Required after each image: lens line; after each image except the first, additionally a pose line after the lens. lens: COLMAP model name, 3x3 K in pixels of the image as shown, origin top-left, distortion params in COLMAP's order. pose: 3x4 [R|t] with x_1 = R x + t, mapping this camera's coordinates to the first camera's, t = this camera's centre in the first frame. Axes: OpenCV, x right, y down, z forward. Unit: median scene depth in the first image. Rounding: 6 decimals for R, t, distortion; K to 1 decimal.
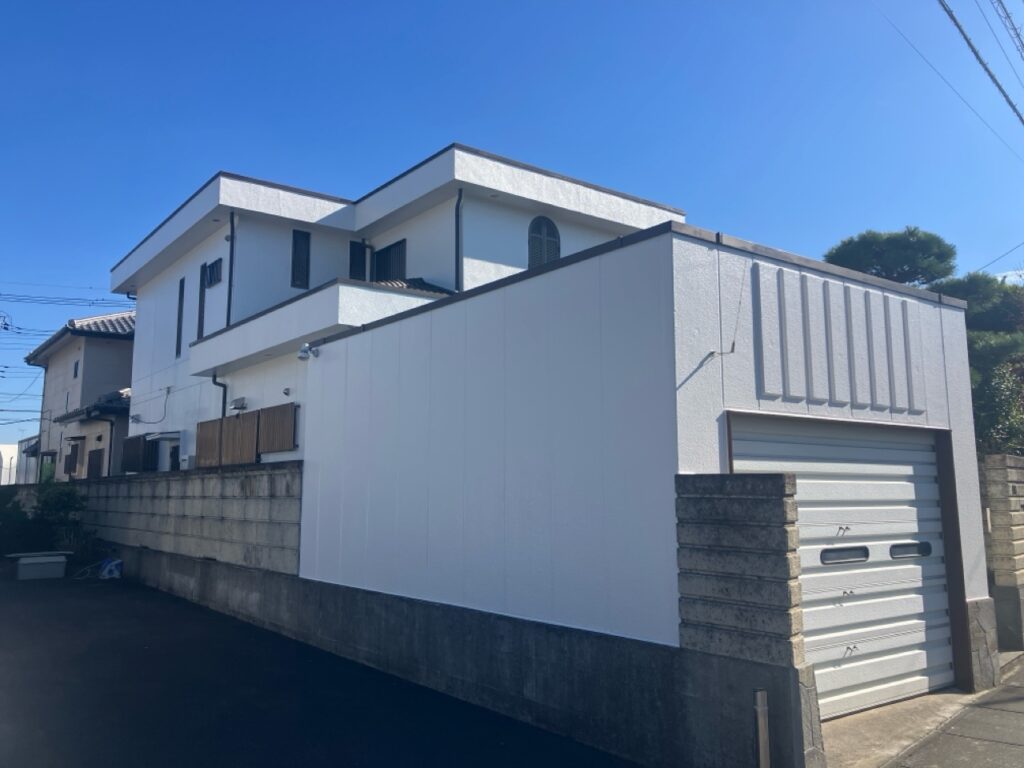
lens RADIAL K [[839.9, 0, 513.3], [0, 839.9, 369.5], [0, 0, 1]] dist [0.000623, 0.001540]
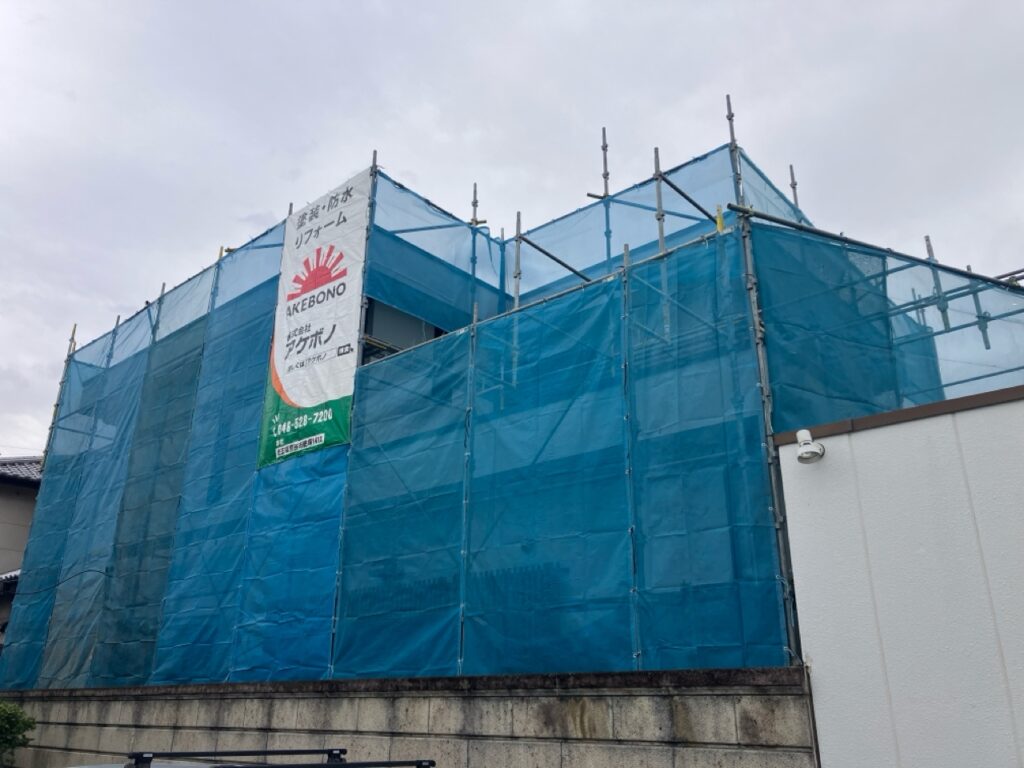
lens RADIAL K [[839.9, 0, 513.3], [0, 839.9, 369.5], [0, 0, 1]] dist [0.000623, 0.001540]
pose [[0.982426, 0.083328, 0.167022, -0.543216], [-0.041054, 0.969372, -0.242144, 0.069103], [-0.182084, 0.231031, 0.955756, 0.553884]]
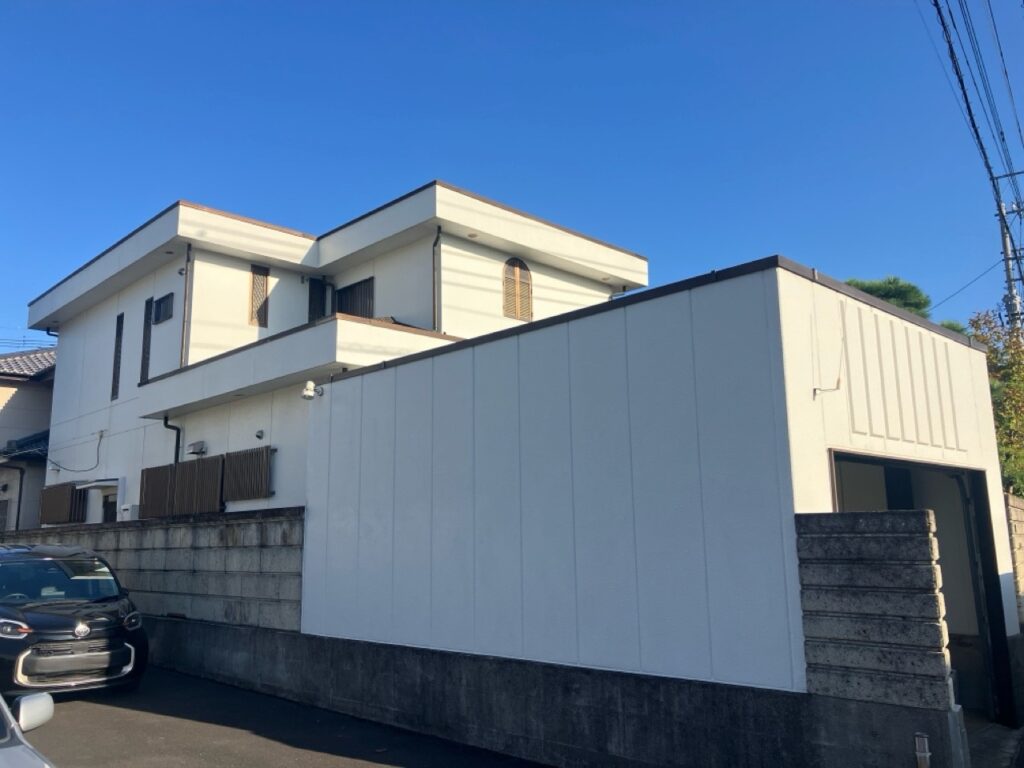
lens RADIAL K [[852.3, 0, 512.0], [0, 852.3, 384.0], [0, 0, 1]] dist [0.000507, 0.014950]
pose [[0.993349, 0.009765, 0.114730, -0.138719], [-0.005156, 0.999170, -0.040402, 0.009425], [-0.115030, 0.039541, 0.992575, 0.029069]]
